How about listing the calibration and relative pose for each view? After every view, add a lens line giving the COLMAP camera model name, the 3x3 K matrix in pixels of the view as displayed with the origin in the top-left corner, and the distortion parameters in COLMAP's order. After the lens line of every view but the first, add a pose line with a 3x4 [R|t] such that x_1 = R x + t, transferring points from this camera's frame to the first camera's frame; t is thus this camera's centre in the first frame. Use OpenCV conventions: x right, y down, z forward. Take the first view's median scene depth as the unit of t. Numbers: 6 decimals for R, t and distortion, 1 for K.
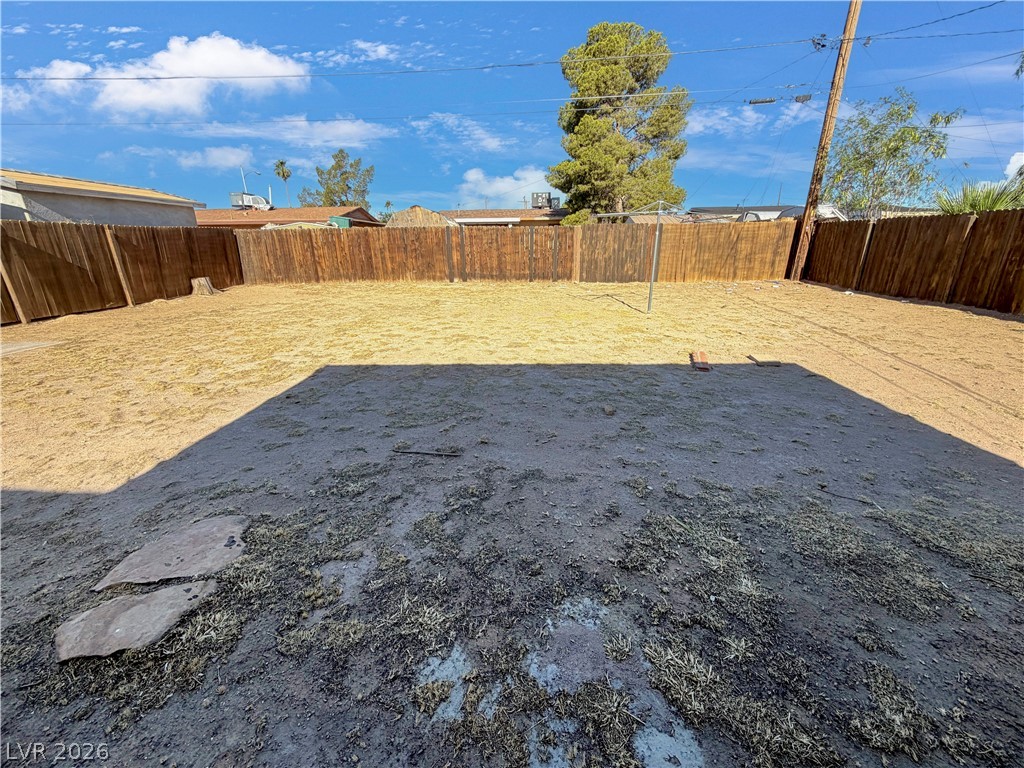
lens RADIAL K [[408.1, 0, 512.0], [0, 408.1, 384.0], [0, 0, 1]] dist [0.000843, -0.000119]
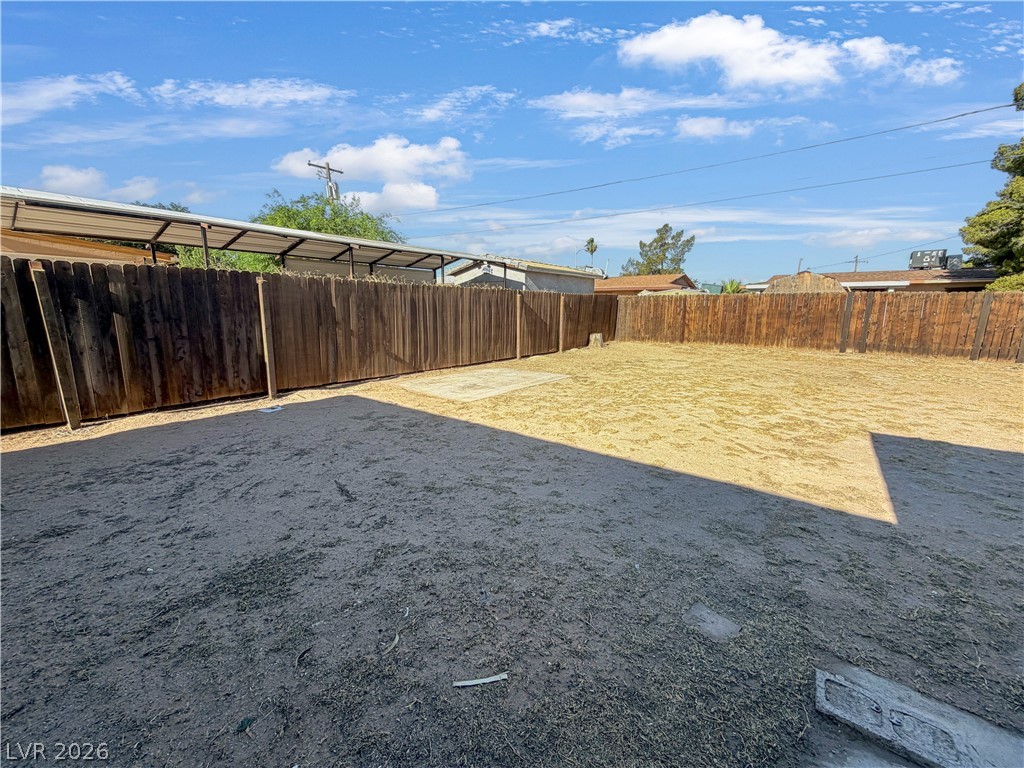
lens RADIAL K [[408.1, 0, 512.0], [0, 408.1, 384.0], [0, 0, 1]] dist [0.000843, -0.000119]
pose [[0.813750, 0.122406, -0.568180, -0.225139], [-0.203659, 0.975644, -0.081494, 0.035743], [0.544366, 0.182030, 0.818859, -0.103654]]
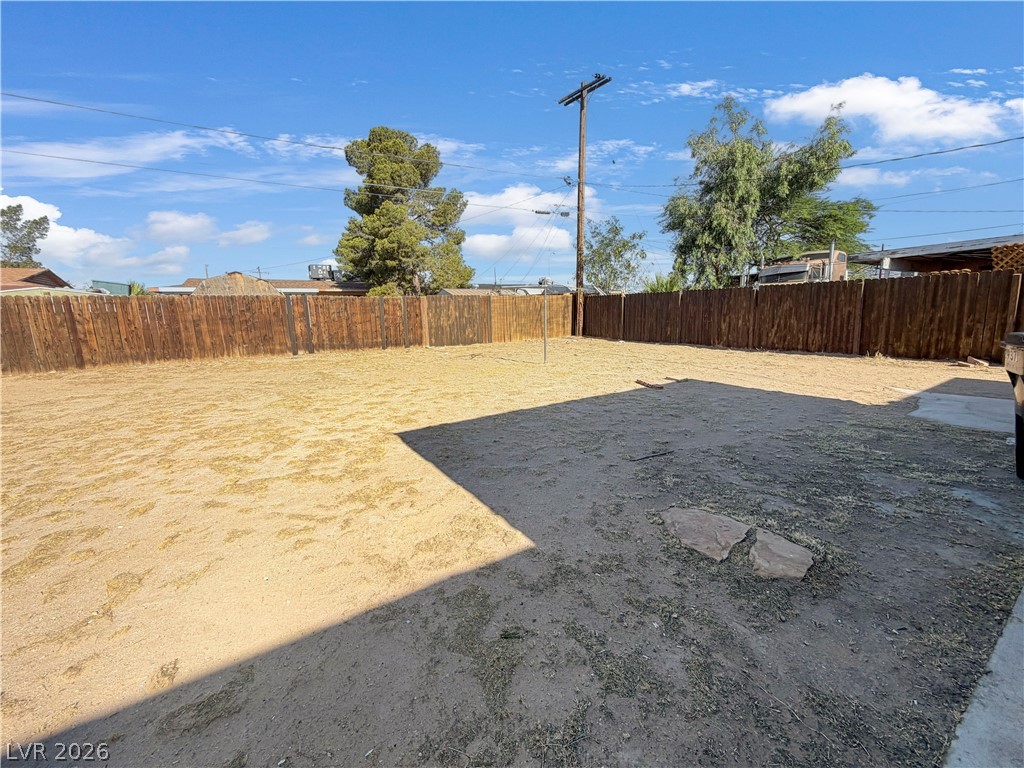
lens RADIAL K [[408.1, 0, 512.0], [0, 408.1, 384.0], [0, 0, 1]] dist [0.000843, -0.000119]
pose [[0.820683, -0.108297, 0.561026, -0.274014], [0.198962, 0.974588, -0.102918, -0.002043], [-0.535624, 0.196086, 0.821375, 0.027038]]
